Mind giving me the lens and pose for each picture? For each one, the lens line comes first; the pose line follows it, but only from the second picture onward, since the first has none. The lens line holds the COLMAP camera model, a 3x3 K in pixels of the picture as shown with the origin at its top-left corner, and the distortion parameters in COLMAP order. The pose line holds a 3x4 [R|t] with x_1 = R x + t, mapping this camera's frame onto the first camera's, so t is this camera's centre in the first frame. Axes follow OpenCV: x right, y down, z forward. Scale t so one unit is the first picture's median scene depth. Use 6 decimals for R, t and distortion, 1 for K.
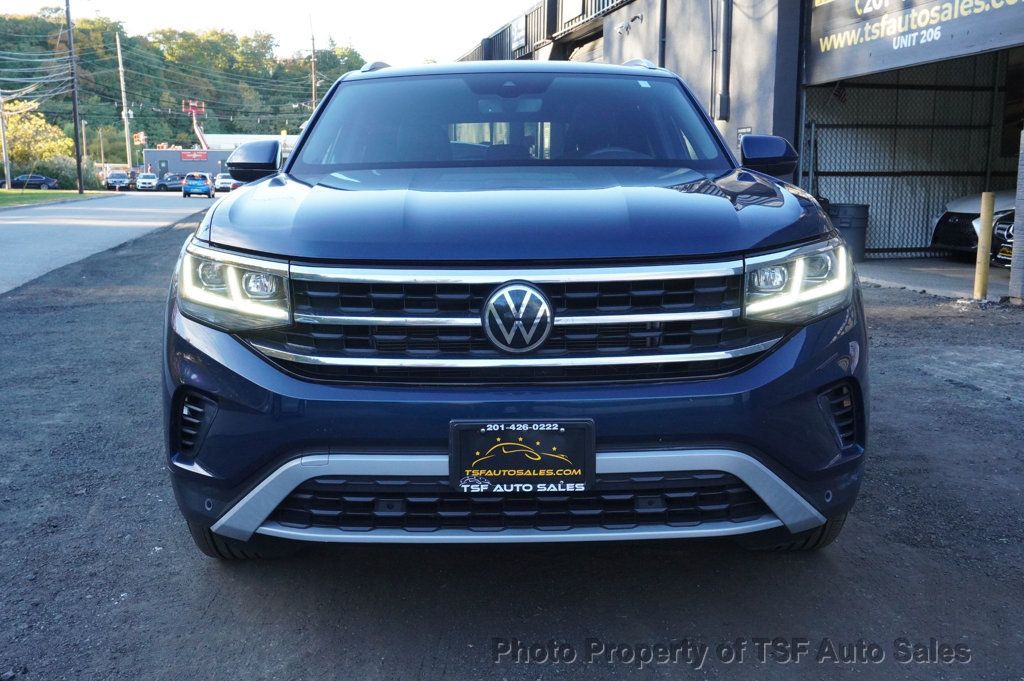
lens RADIAL K [[1086.8, 0, 511.8], [0, 1086.8, 361.1], [0, 0, 1]] dist [-0.003507, 0.052036]
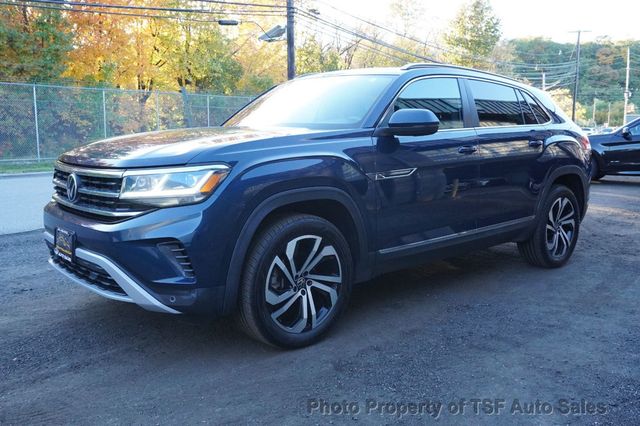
lens RADIAL K [[610.0, 0, 320.0], [0, 610.0, 213.0], [0, 0, 1]] dist [-0.010053, -0.014144]
pose [[0.608302, 0.120672, -0.784479, 0.760463], [-0.144644, 0.988678, 0.039923, -0.064208], [0.780414, 0.089185, 0.618869, 0.307841]]
